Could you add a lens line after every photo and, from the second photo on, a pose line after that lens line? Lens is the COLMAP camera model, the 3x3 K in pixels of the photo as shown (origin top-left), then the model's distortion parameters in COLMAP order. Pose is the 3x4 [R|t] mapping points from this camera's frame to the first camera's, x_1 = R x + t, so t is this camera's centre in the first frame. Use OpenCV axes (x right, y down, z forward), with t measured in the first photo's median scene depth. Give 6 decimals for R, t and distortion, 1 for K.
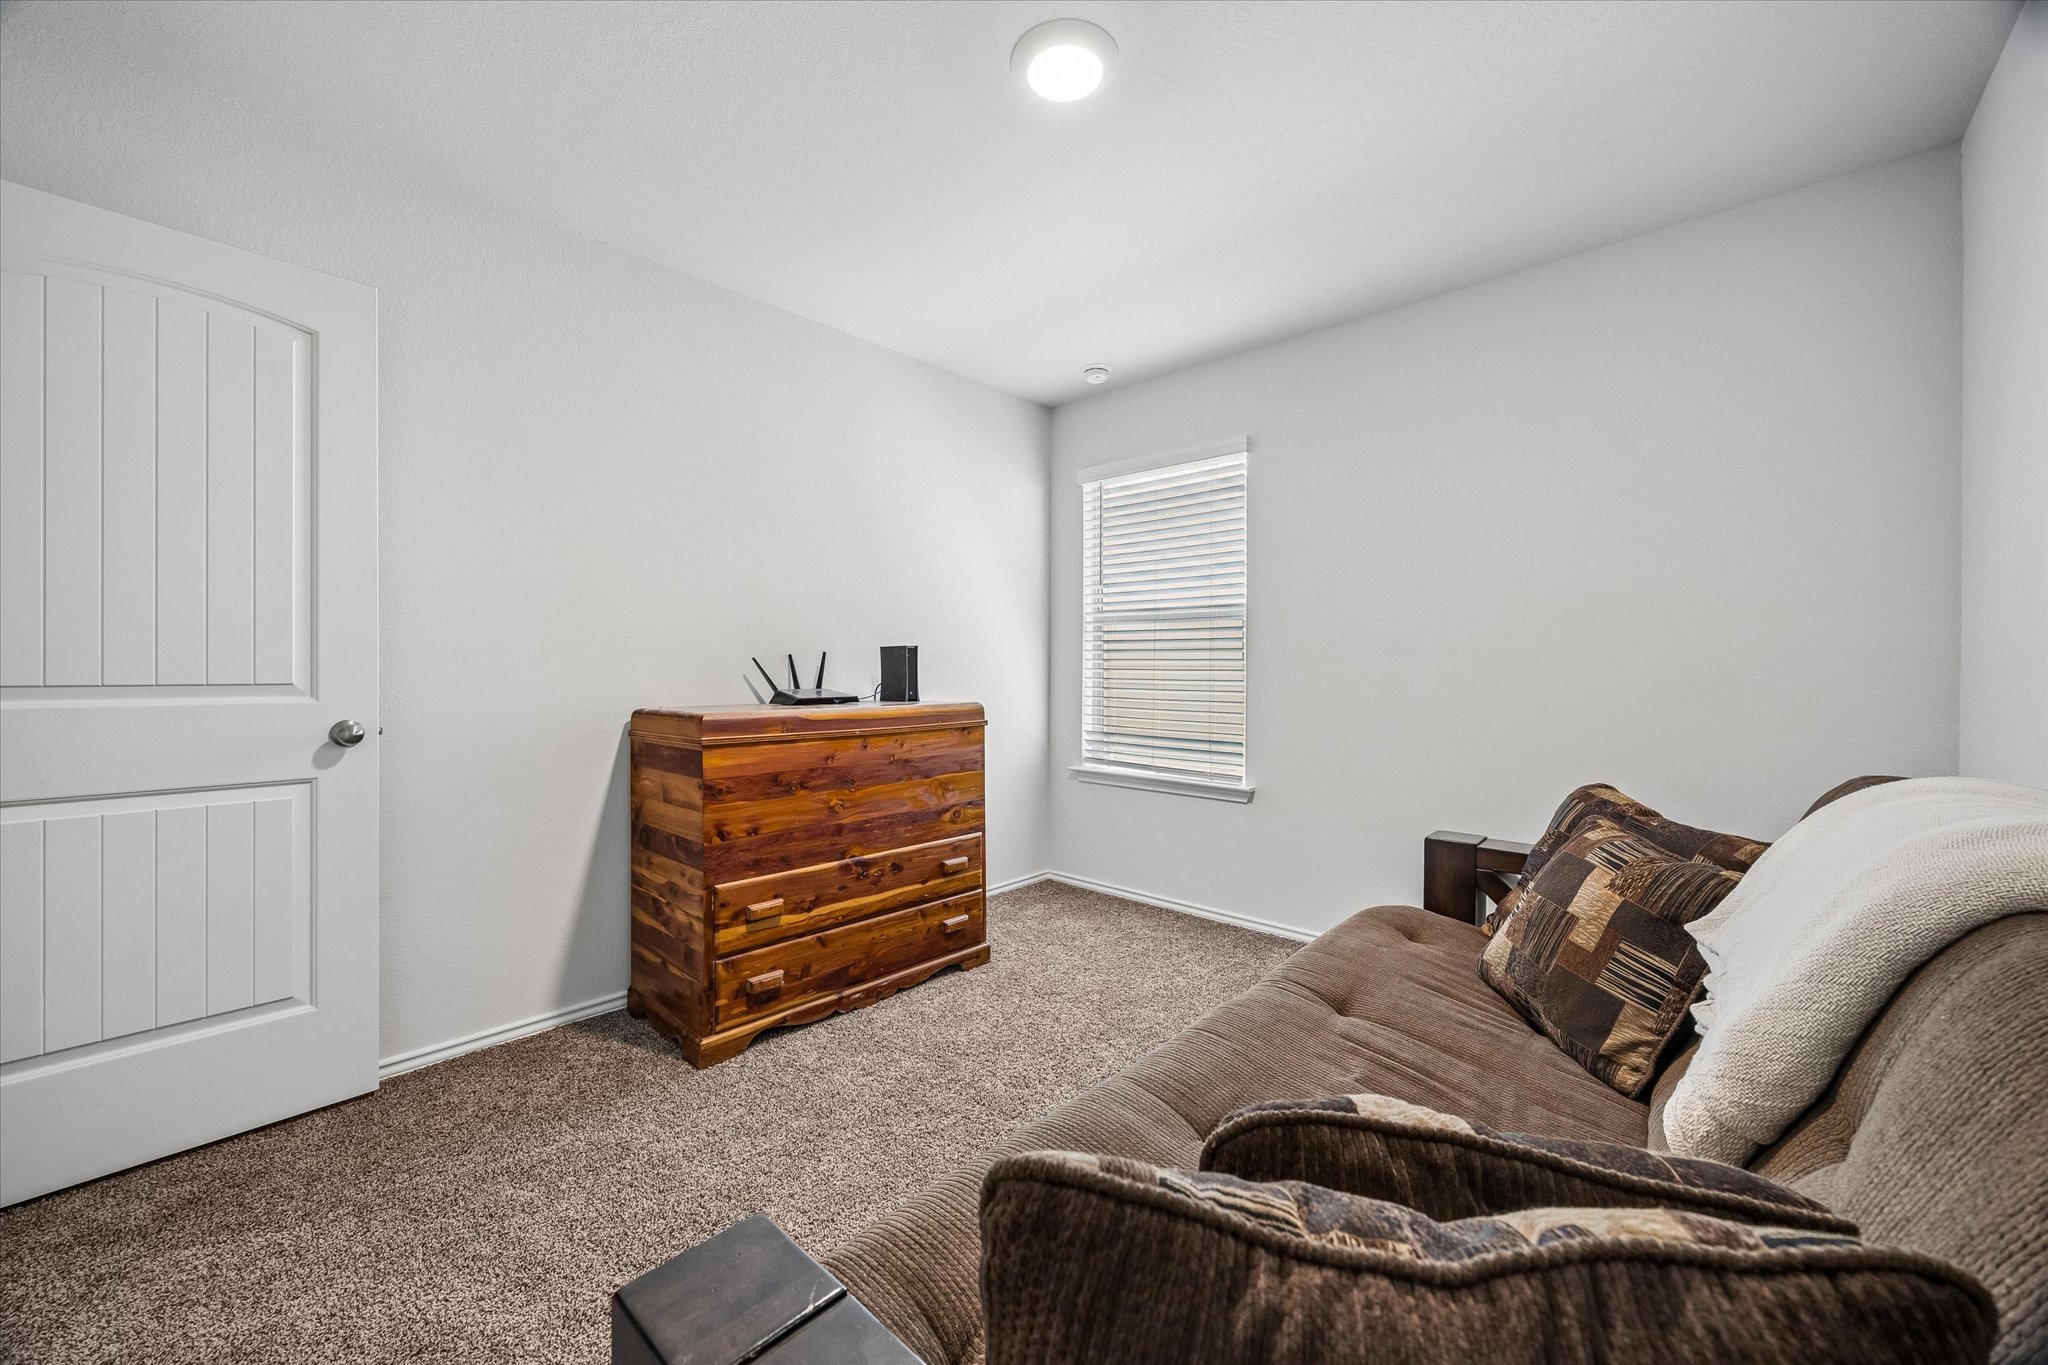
lens RADIAL K [[795.1, 0, 1020.7], [0, 795.1, 676.5], [0, 0, 1]] dist [0.002646, 0.000085]
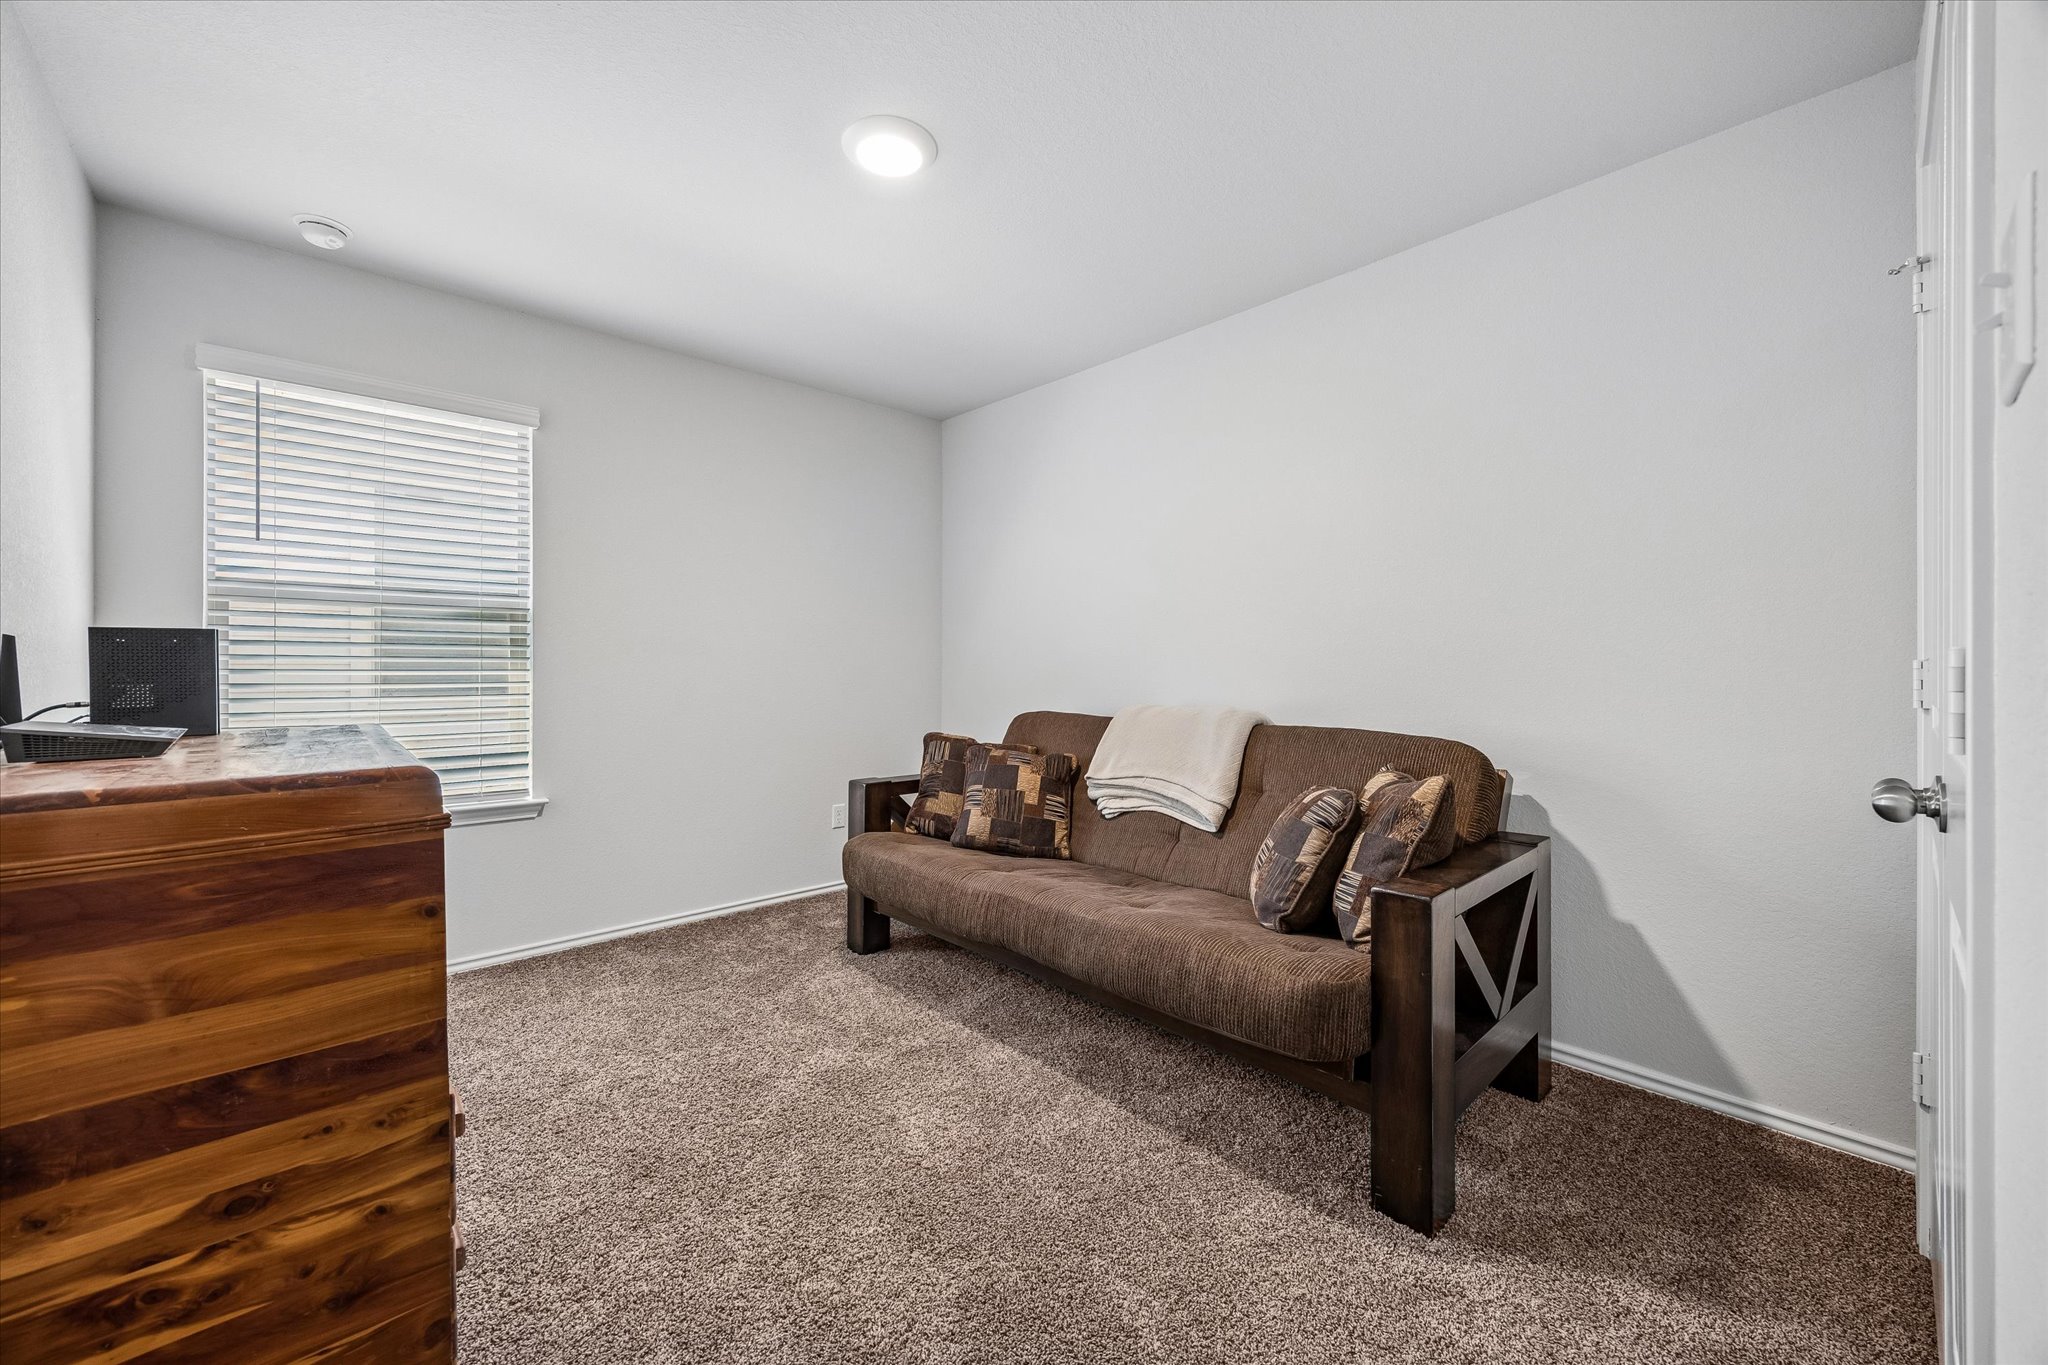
lens RADIAL K [[795.1, 0, 1022.0], [0, 795.1, 675.2], [0, 0, 1]] dist [0.002646, 0.000085]
pose [[0.057465, -0.012556, 0.998269, -0.591624], [0.011486, 0.999863, 0.011914, -0.006794], [-0.998281, 0.010782, 0.057601, 0.402387]]
